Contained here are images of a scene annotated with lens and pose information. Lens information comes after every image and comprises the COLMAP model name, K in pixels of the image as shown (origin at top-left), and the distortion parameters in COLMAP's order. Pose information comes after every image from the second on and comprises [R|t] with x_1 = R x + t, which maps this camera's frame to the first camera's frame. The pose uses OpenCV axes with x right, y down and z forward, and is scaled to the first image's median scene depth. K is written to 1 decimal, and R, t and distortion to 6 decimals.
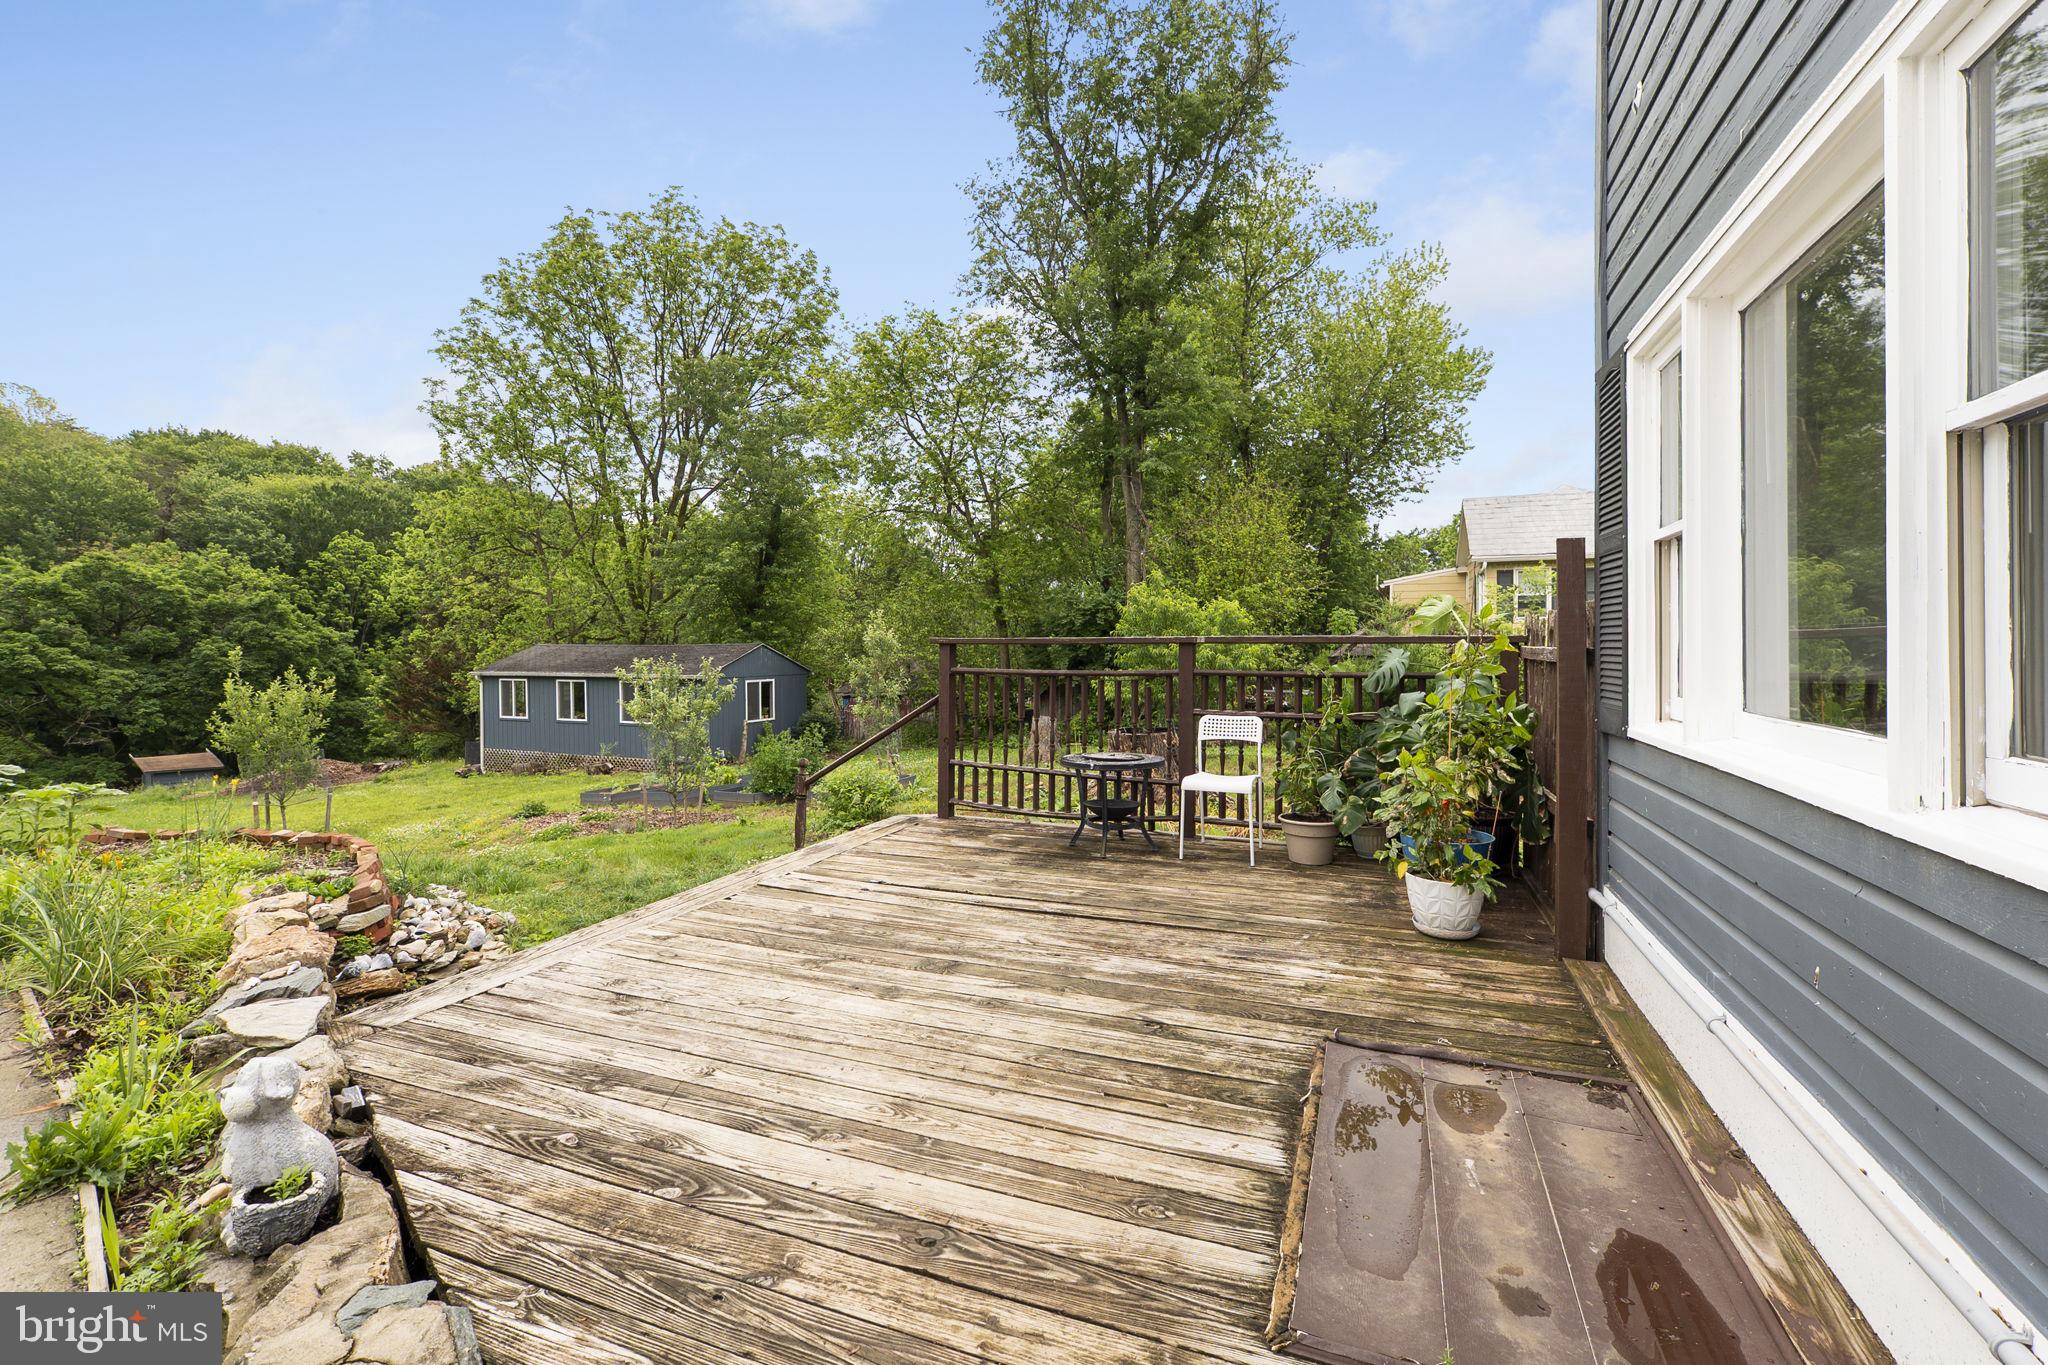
lens RADIAL K [[901.1, 0, 1053.6], [0, 901.1, 653.3], [0, 0, 1]] dist [0.015434, -0.000604]
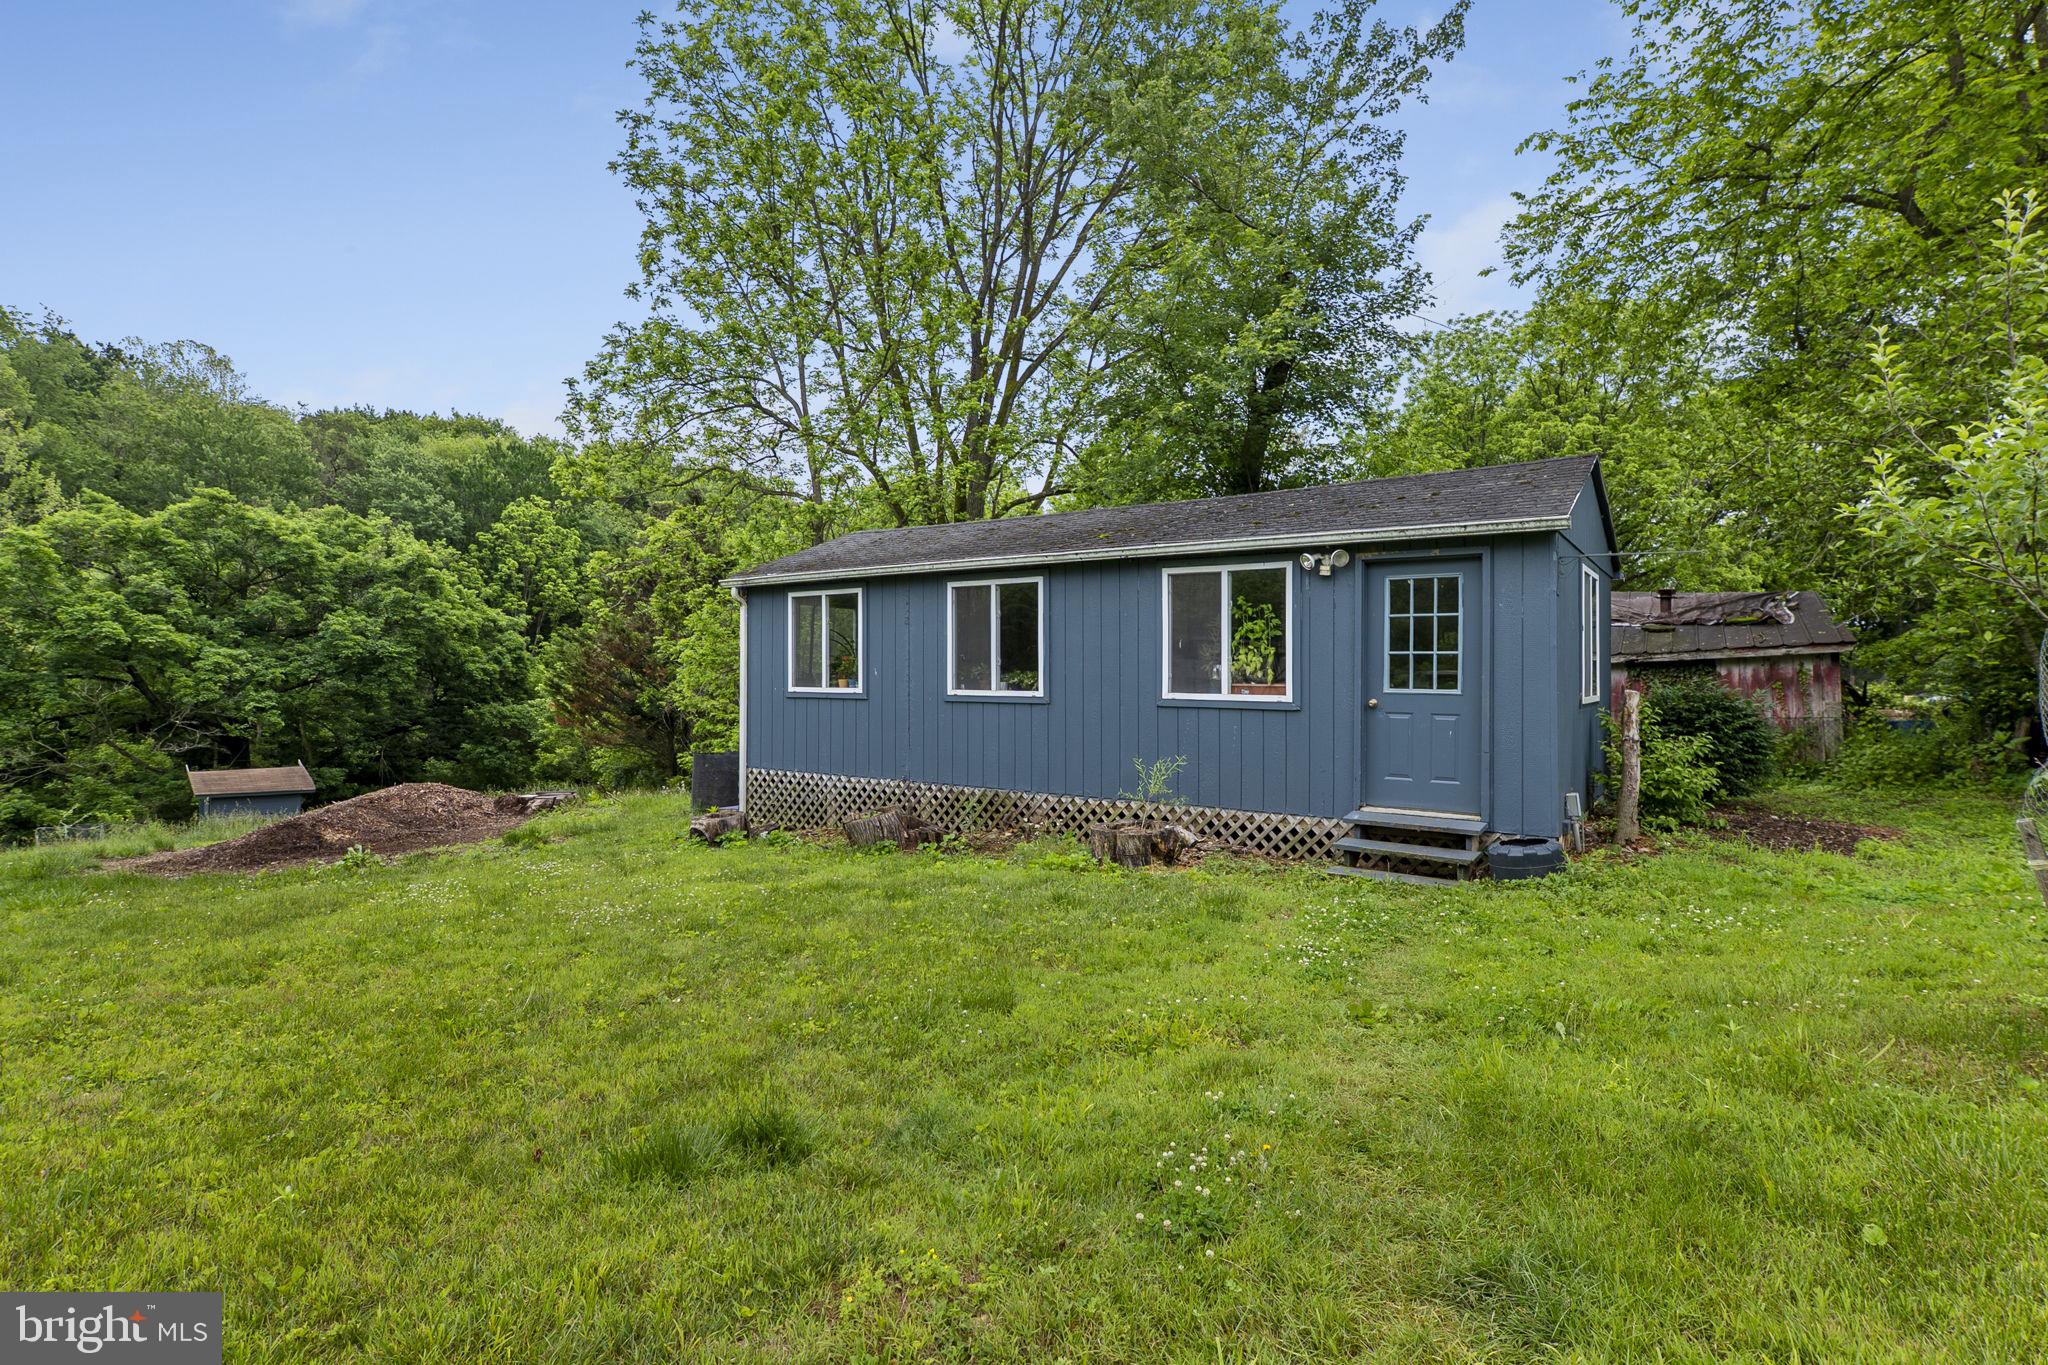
lens RADIAL K [[901.1, 0, 1016.1], [0, 901.1, 681.6], [0, 0, 1]] dist [0.015434, -0.000604]
pose [[0.984289, 0.010193, -0.176269, -0.248984], [-0.012715, 0.999832, -0.013181, 0.039760], [0.176105, 0.015215, 0.984254, 0.353779]]
